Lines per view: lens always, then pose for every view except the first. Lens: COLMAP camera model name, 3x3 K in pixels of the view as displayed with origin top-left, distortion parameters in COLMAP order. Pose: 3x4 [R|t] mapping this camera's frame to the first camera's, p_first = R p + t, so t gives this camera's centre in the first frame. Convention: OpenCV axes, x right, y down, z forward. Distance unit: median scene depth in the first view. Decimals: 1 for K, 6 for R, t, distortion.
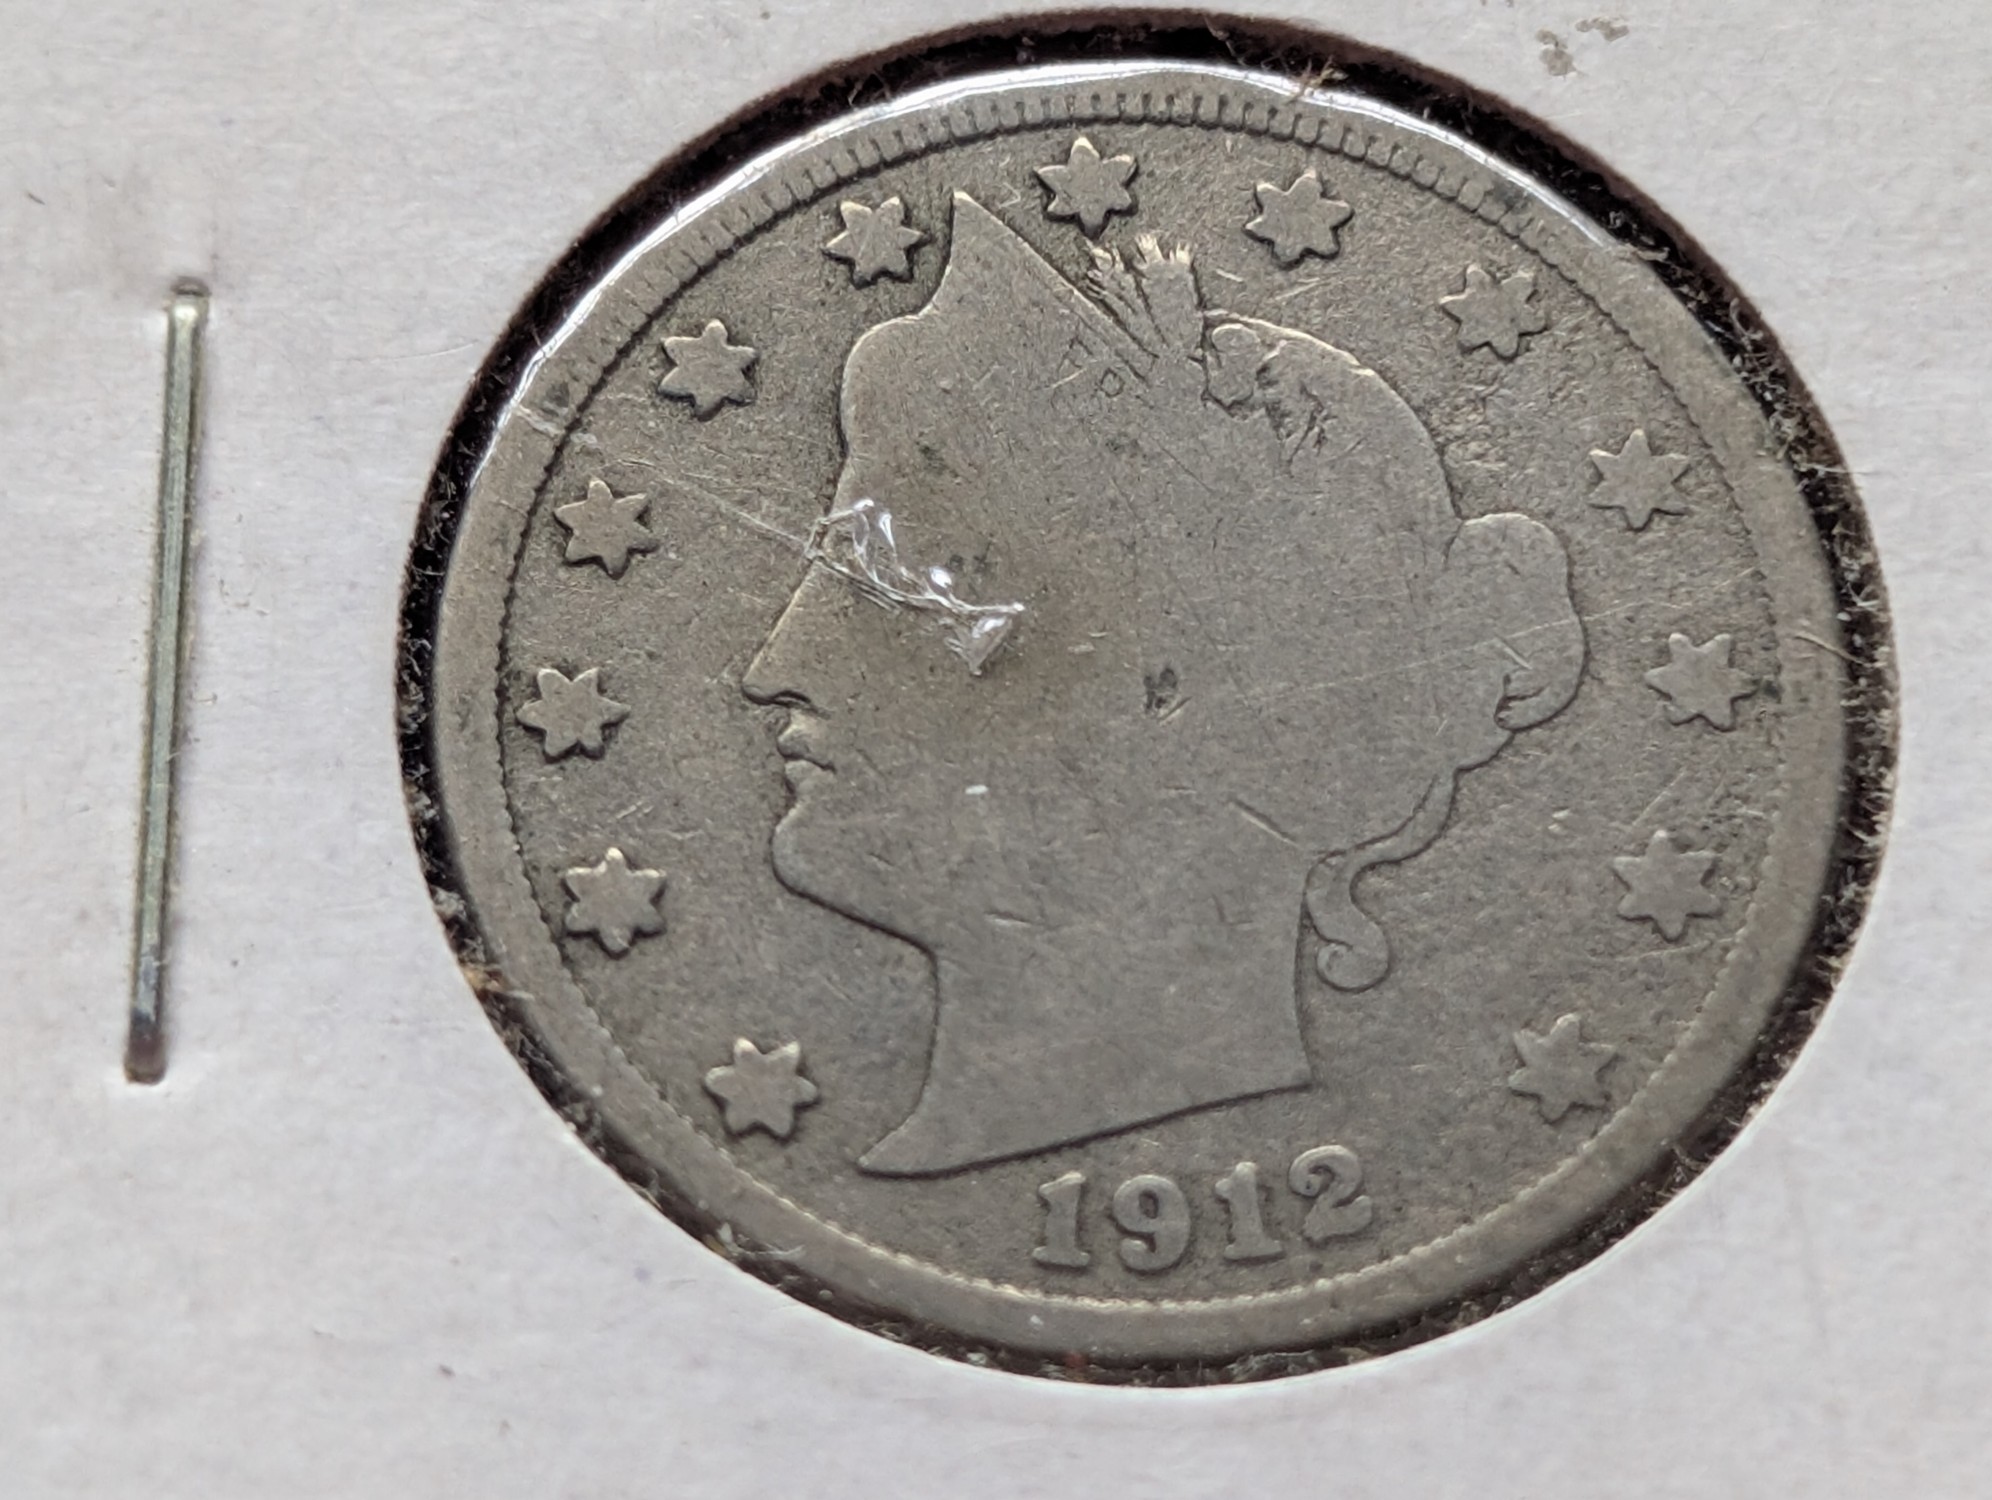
lens RADIAL K [[1768.2, 0, 996.0], [0, 1768.2, 750.0], [0, 0, 1]] dist [-0.001208, -0.000139]
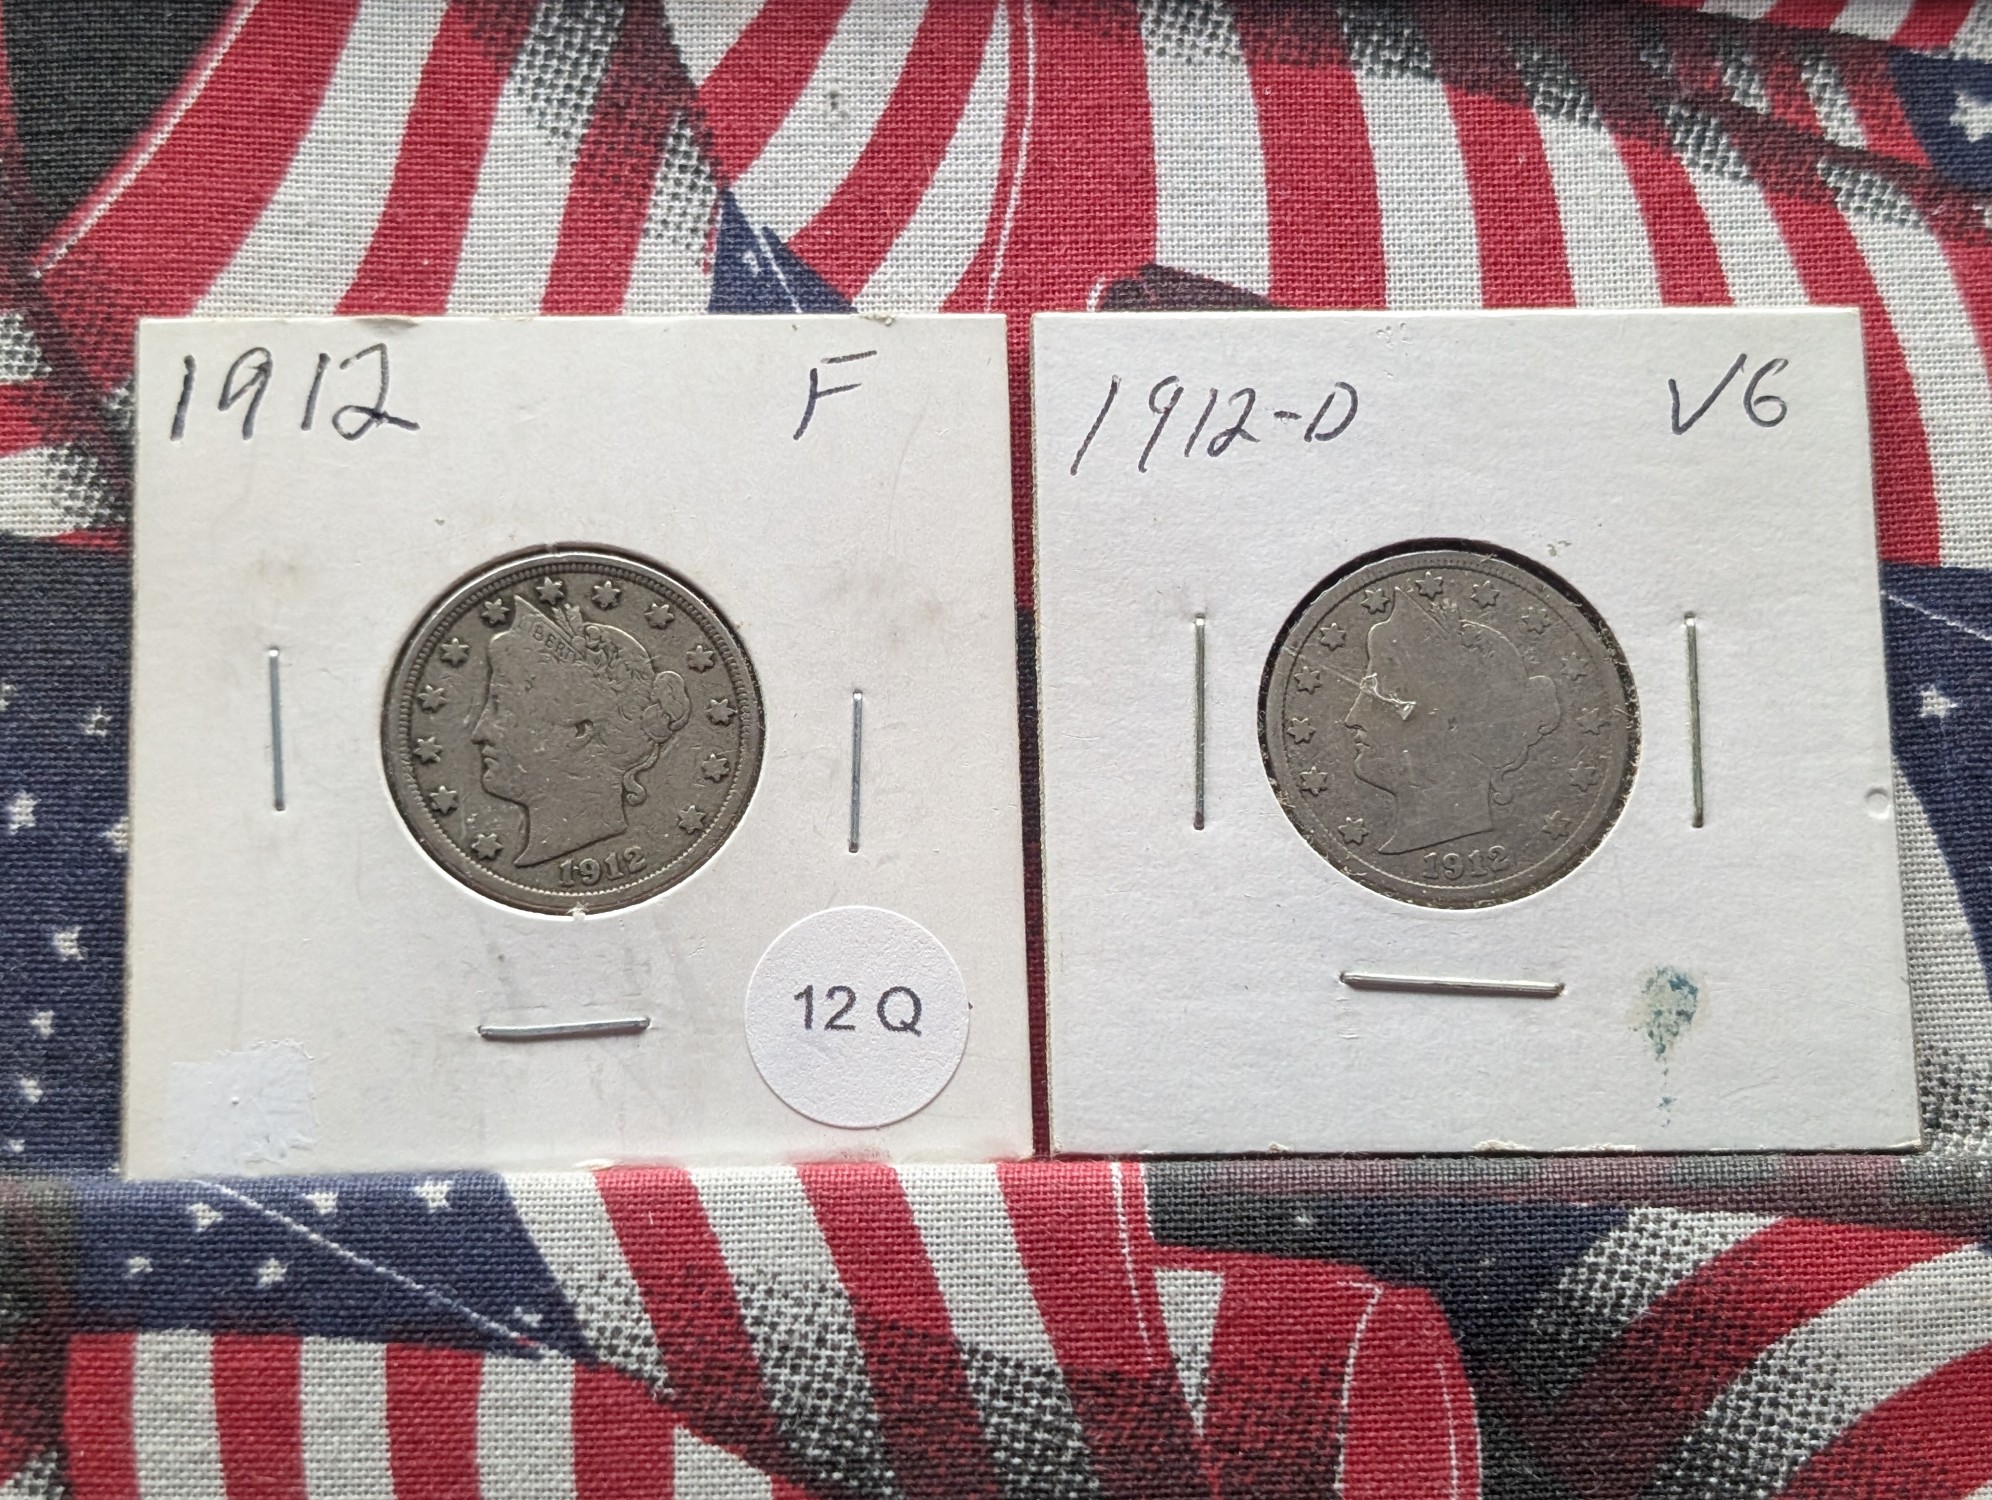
lens RADIAL K [[1768.2, 0, 996.0], [0, 1768.2, 750.0], [0, 0, 1]] dist [-0.001208, -0.000139]
pose [[0.992315, -0.007026, 0.123538, -1.324451], [0.005955, 0.999941, 0.009042, -0.018488], [-0.123594, -0.008237, 0.992299, -2.578912]]
